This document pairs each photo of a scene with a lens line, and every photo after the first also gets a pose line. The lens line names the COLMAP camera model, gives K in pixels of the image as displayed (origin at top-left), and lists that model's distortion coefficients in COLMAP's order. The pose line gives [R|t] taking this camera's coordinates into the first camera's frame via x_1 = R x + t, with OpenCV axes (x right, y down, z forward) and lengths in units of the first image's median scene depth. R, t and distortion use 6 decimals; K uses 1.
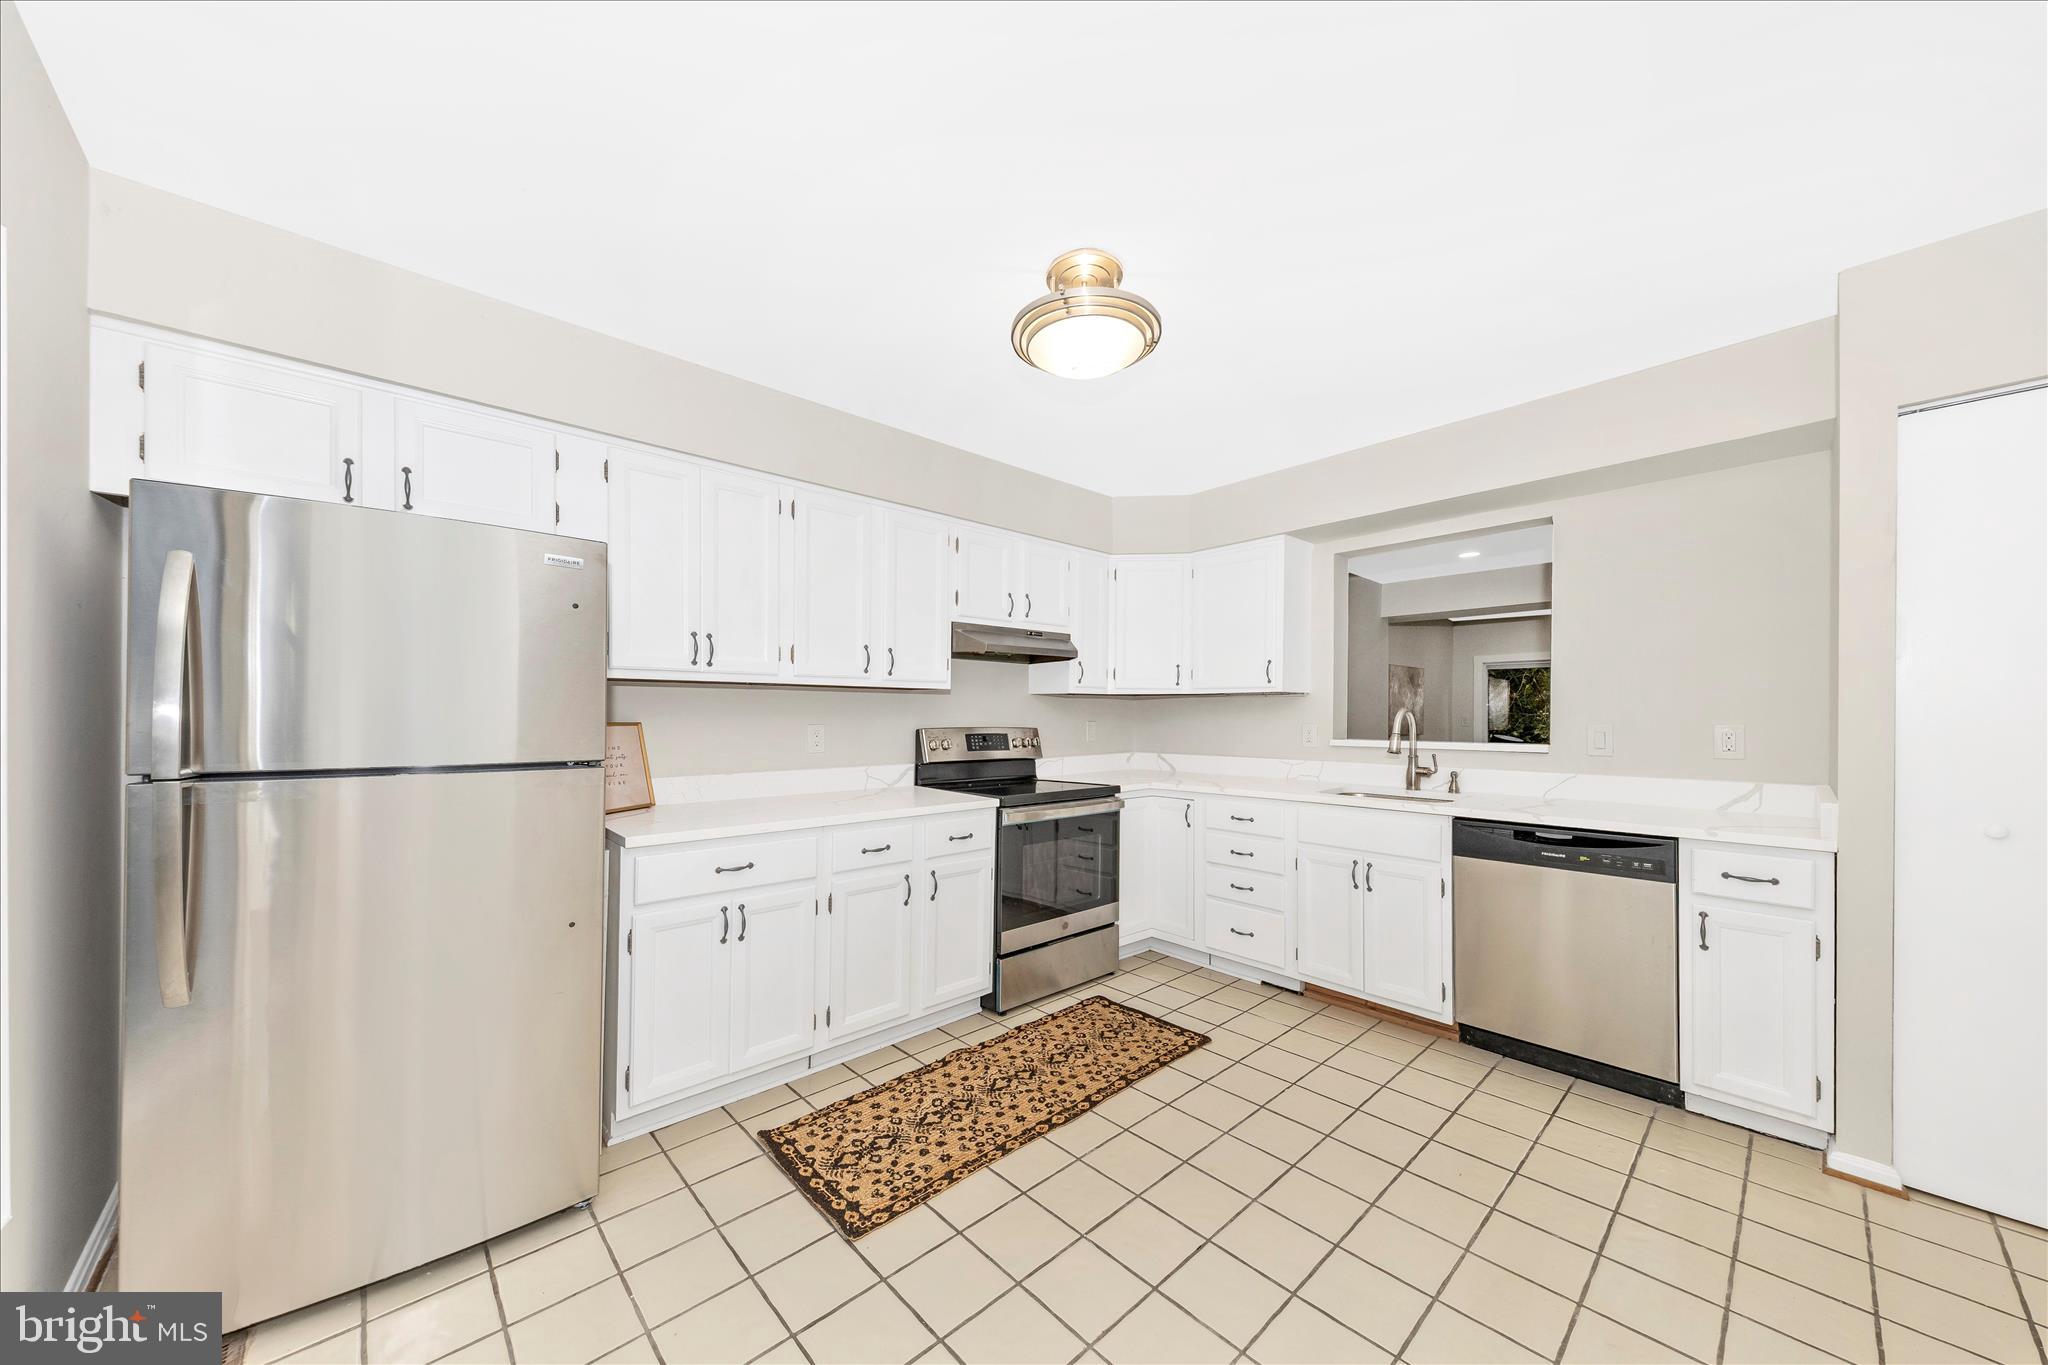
lens RADIAL K [[711.8, 0, 1009.9], [0, 711.8, 729.5], [0, 0, 1]] dist [0.013975, -0.003992]
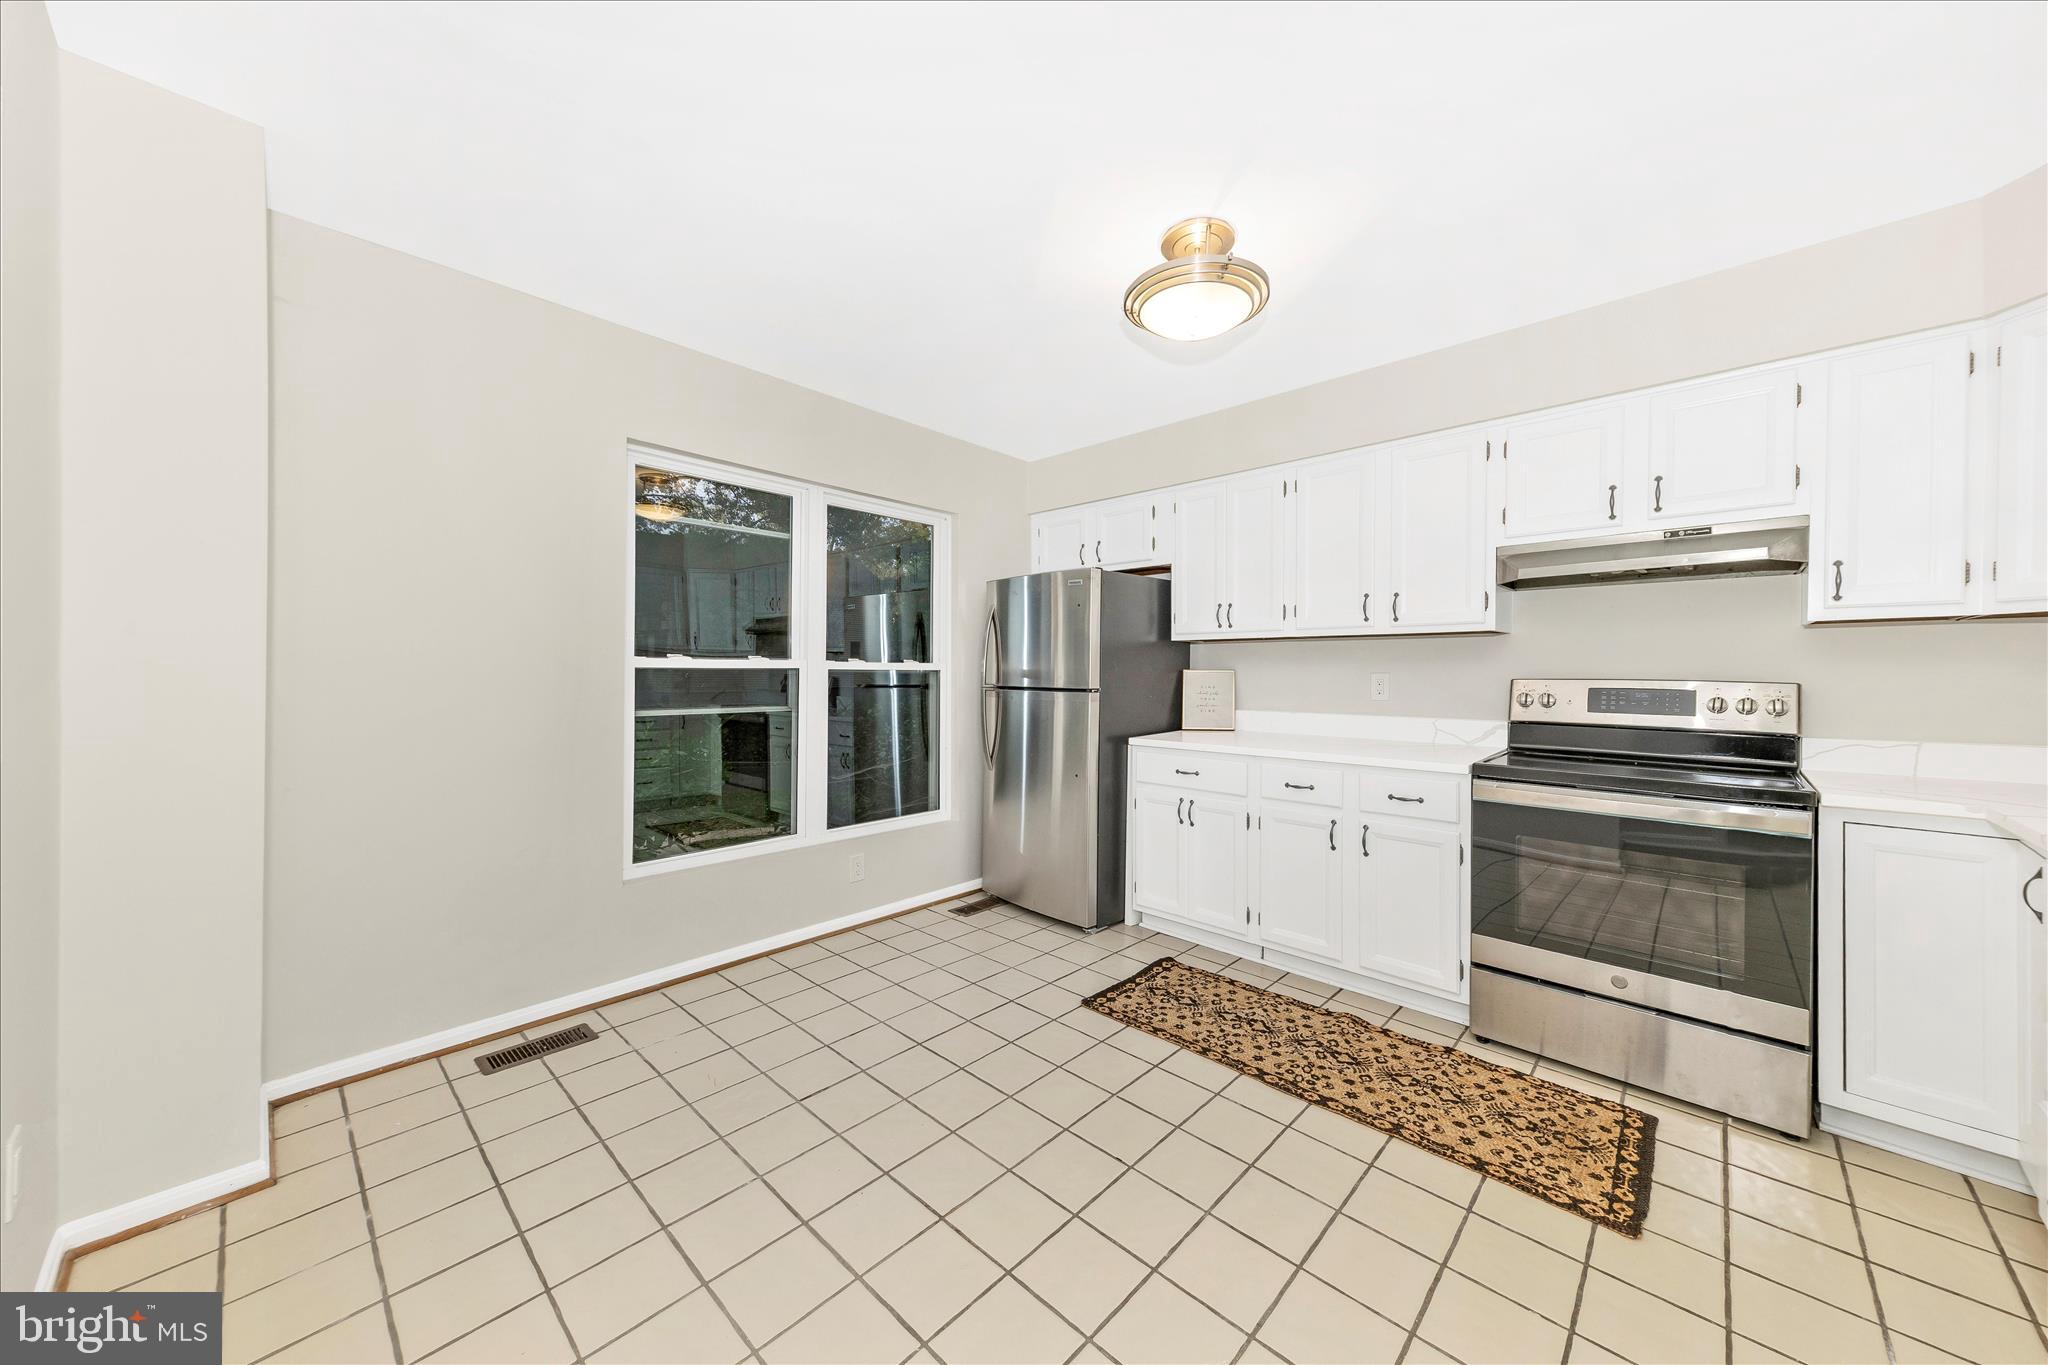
lens RADIAL K [[711.8, 0, 1031.0], [0, 711.8, 669.1], [0, 0, 1]] dist [0.013975, -0.003992]
pose [[0.080451, 0.008913, -0.996719, 0.915558], [-0.015267, 0.999854, 0.007709, -0.014820], [0.996642, 0.014597, 0.080576, 0.531873]]
